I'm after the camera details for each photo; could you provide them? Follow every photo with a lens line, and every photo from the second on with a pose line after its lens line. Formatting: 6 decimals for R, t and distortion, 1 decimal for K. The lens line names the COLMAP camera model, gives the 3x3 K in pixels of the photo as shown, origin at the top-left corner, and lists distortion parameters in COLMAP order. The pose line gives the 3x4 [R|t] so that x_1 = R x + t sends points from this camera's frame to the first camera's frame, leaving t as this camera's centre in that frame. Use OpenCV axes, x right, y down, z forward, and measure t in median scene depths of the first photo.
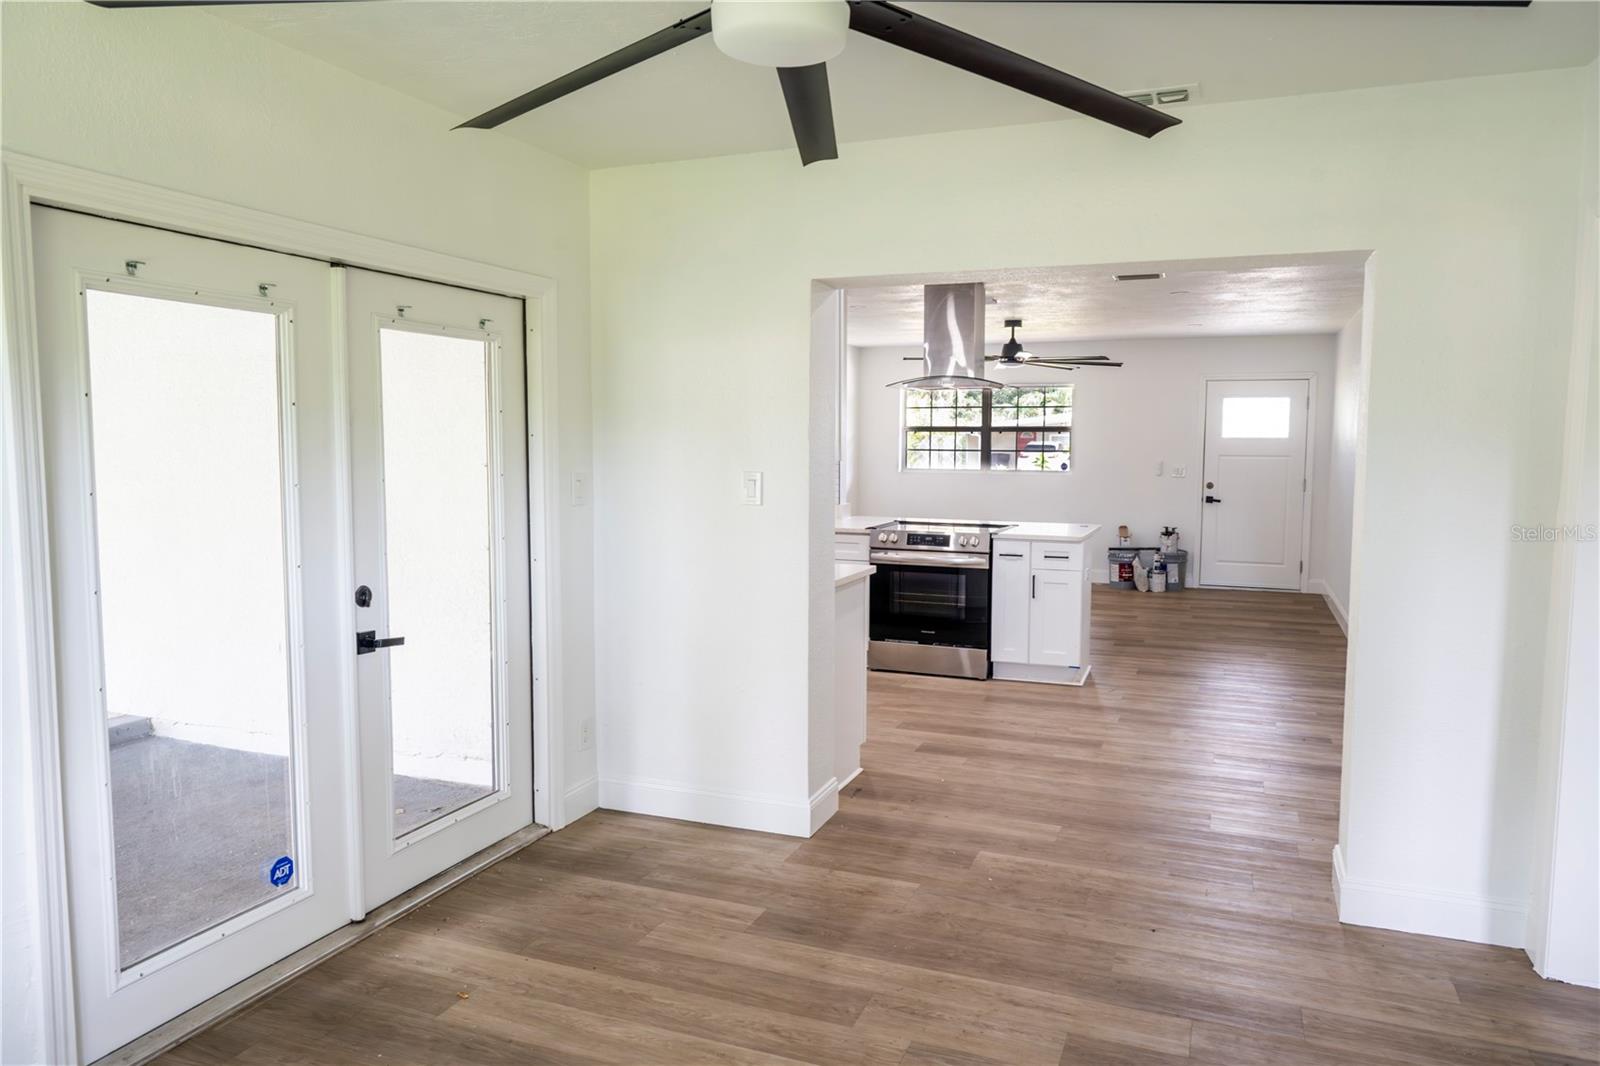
lens RADIAL K [[1067.4, 0, 800.0], [0, 1067.4, 533.0], [0, 0, 1]] dist [0.000876, -0.002526]
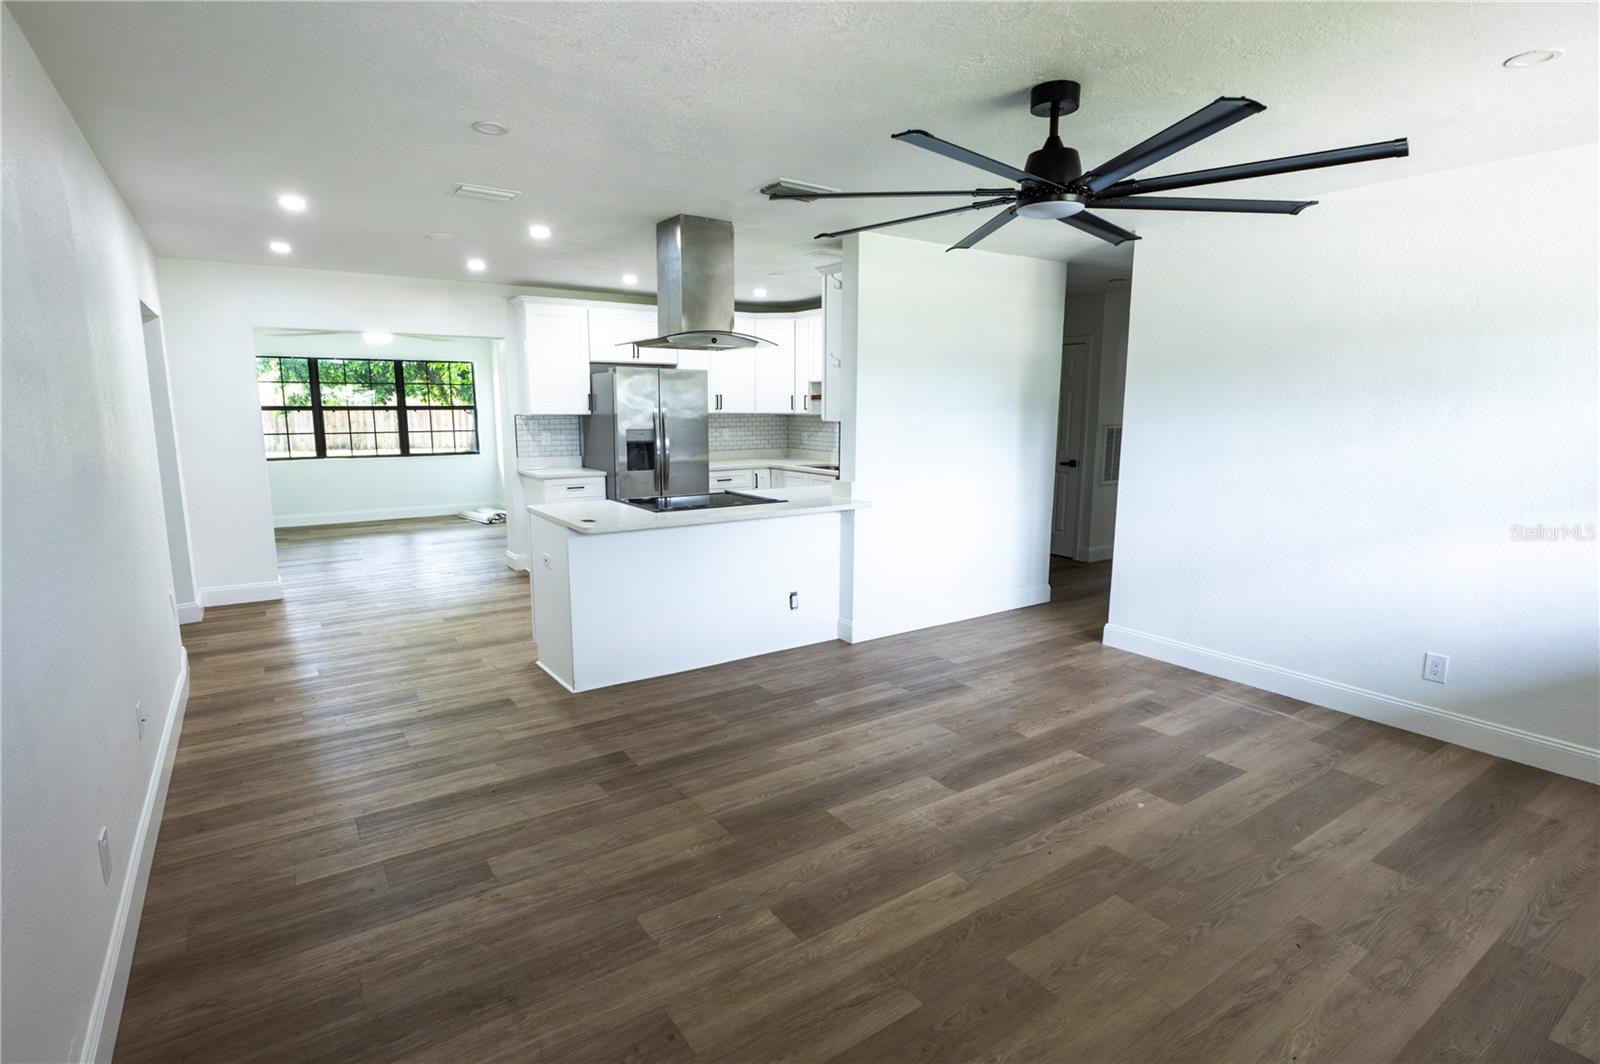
lens RADIAL K [[788.6, 0, 791.3], [0, 788.6, 532.8], [0, 0, 1]] dist [-0.001499, 0.001091]
pose [[-0.554061, 0.131424, -0.822036, 1.083356], [-0.075006, 0.975562, 0.206524, -0.207629], [0.829090, 0.176085, -0.530664, 2.375258]]
